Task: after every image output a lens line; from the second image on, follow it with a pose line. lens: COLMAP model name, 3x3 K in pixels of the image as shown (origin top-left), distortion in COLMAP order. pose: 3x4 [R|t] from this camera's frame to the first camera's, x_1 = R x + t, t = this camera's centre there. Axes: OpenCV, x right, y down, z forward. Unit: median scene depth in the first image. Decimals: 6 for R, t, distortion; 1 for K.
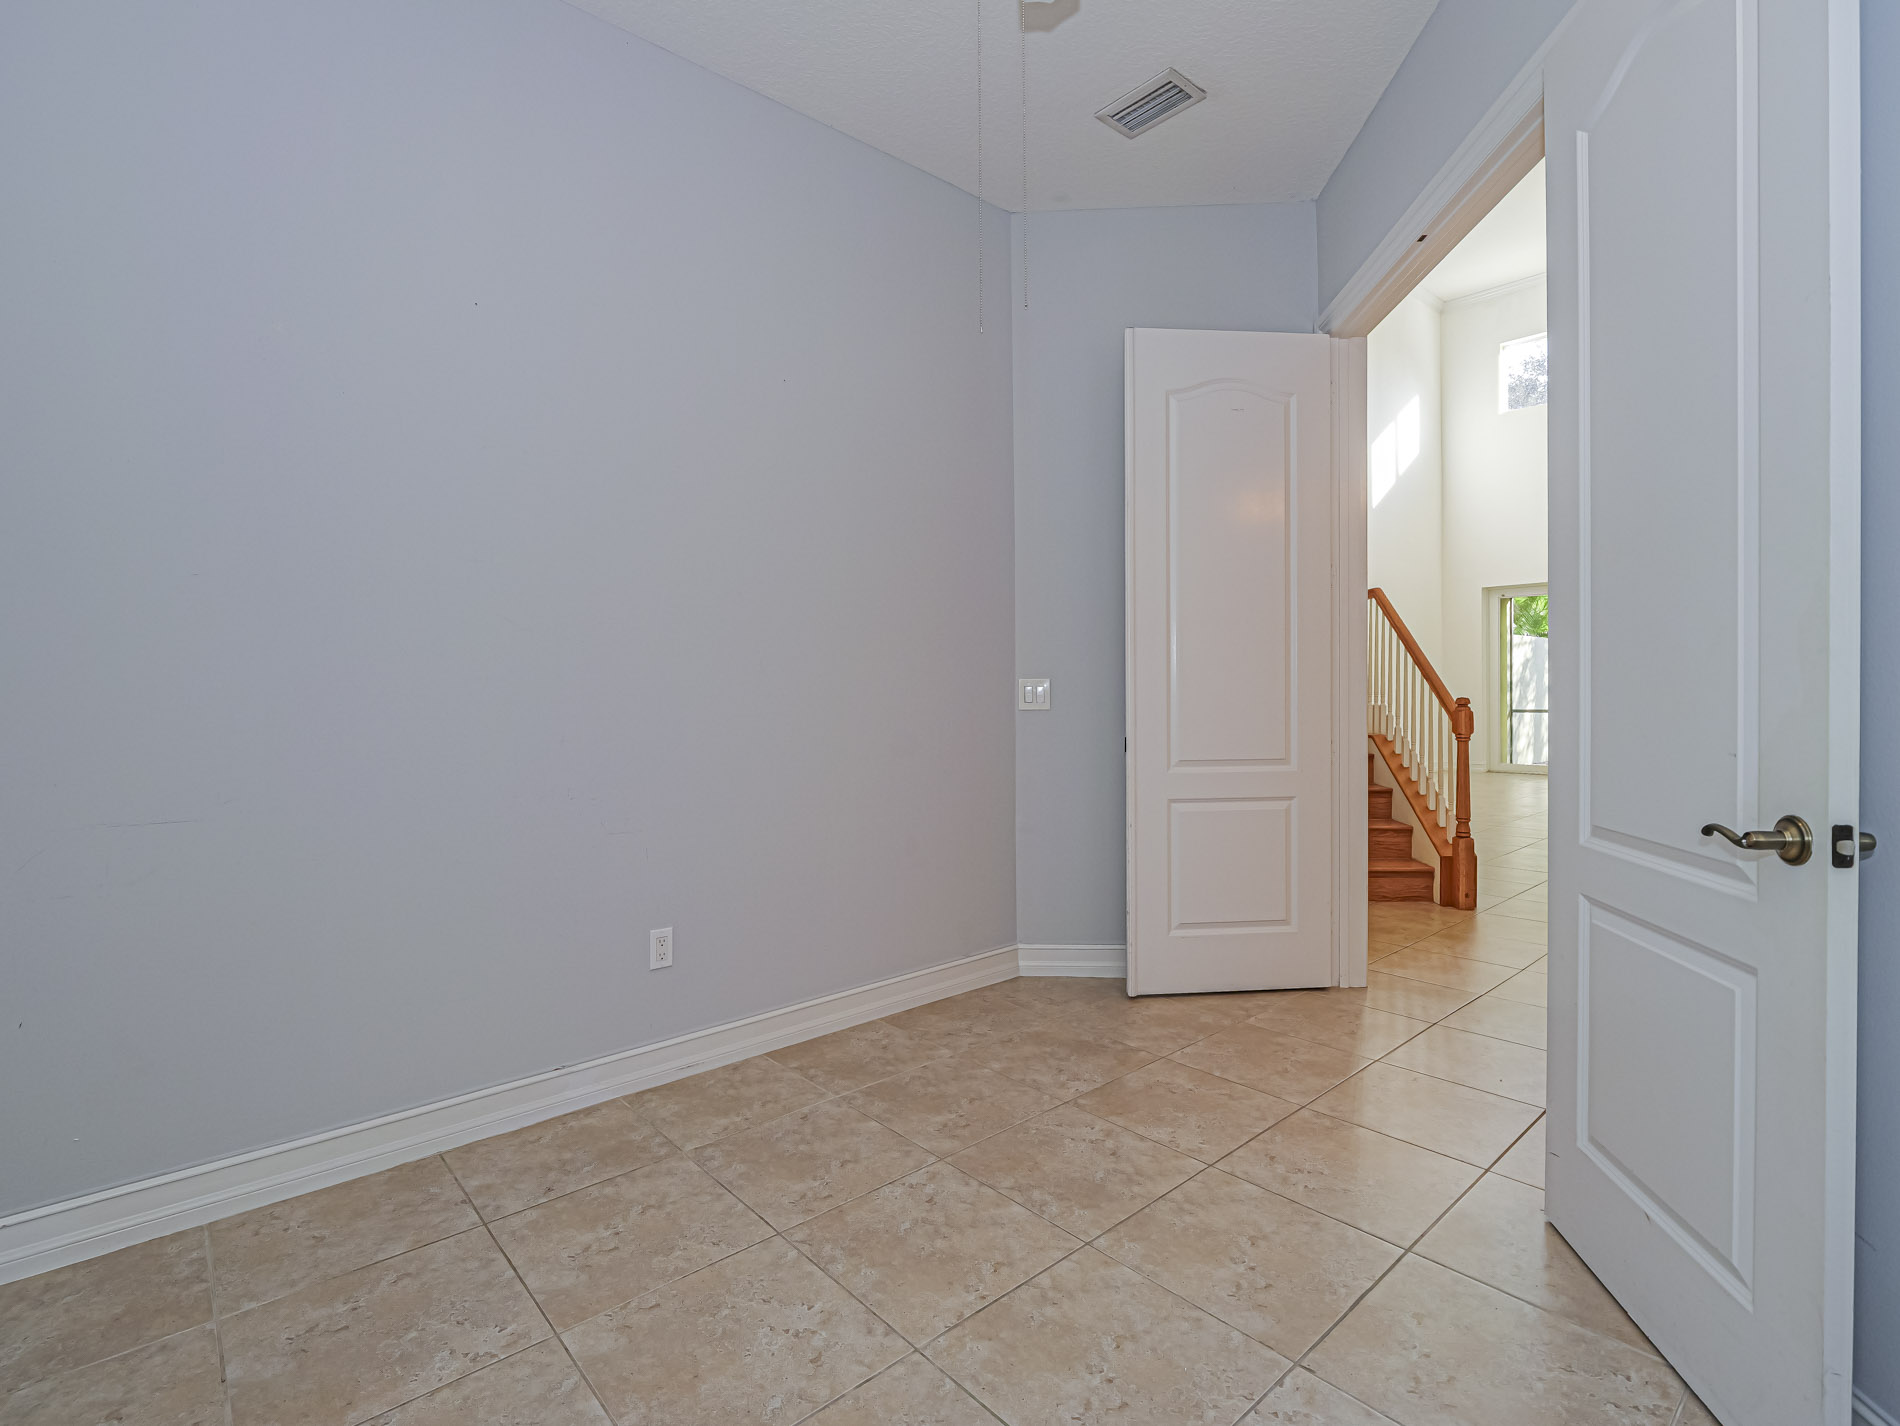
lens RADIAL K [[919.8, 0, 945.6], [0, 919.8, 697.2], [0, 0, 1]] dist [-0.018205, 0.002570]
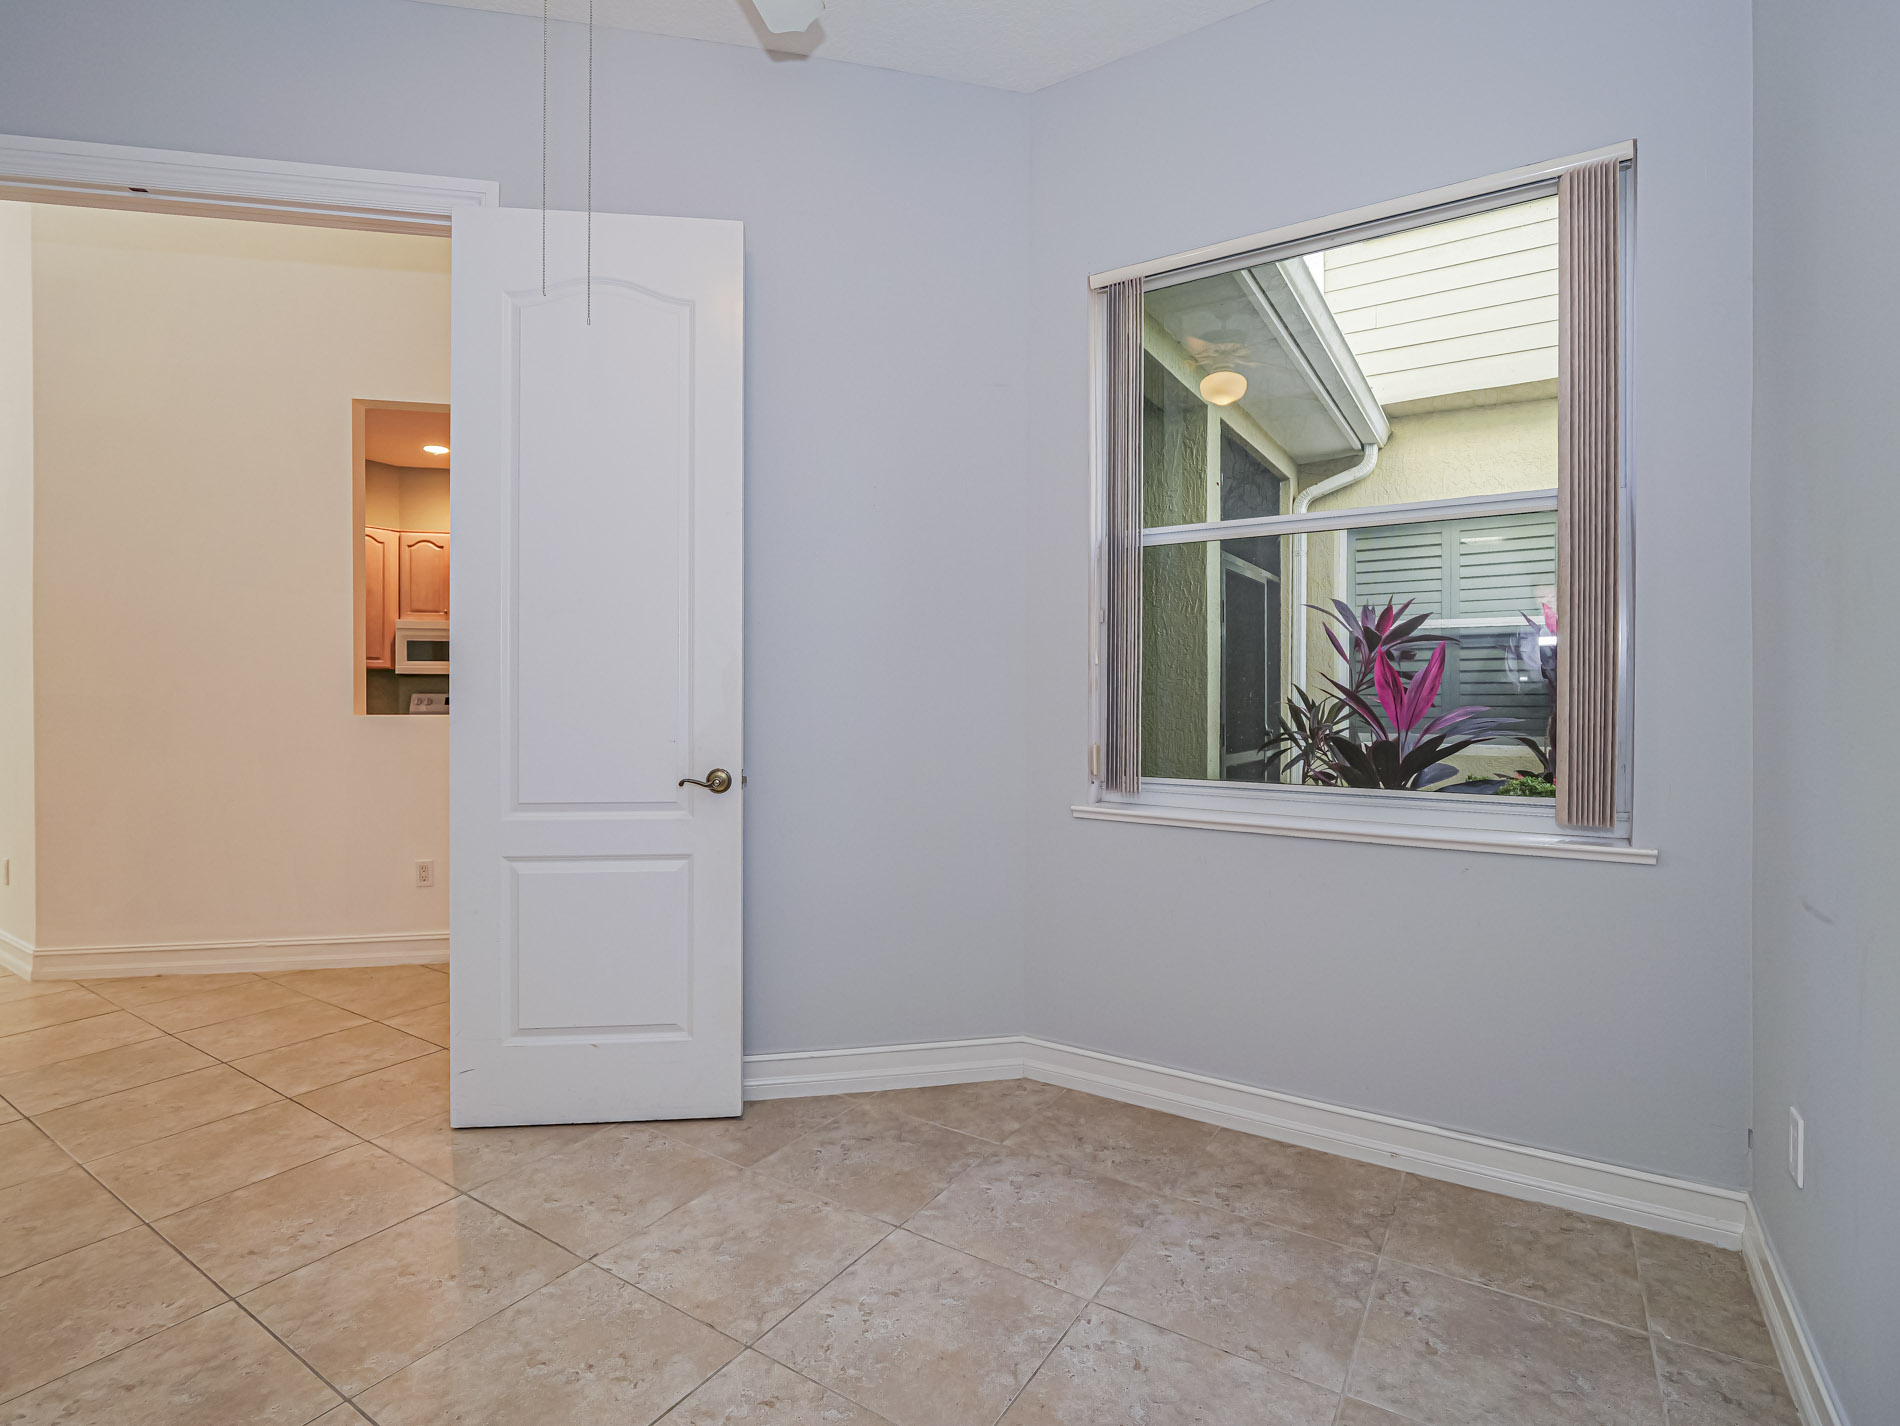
lens RADIAL K [[919.8, 0, 945.6], [0, 919.8, 697.2], [0, 0, 1]] dist [-0.018205, 0.002570]
pose [[-0.275805, 0.007551, 0.961184, -0.723769], [0.008286, 0.999951, -0.005478, -0.007314], [-0.961178, 0.006454, -0.275854, 0.683998]]
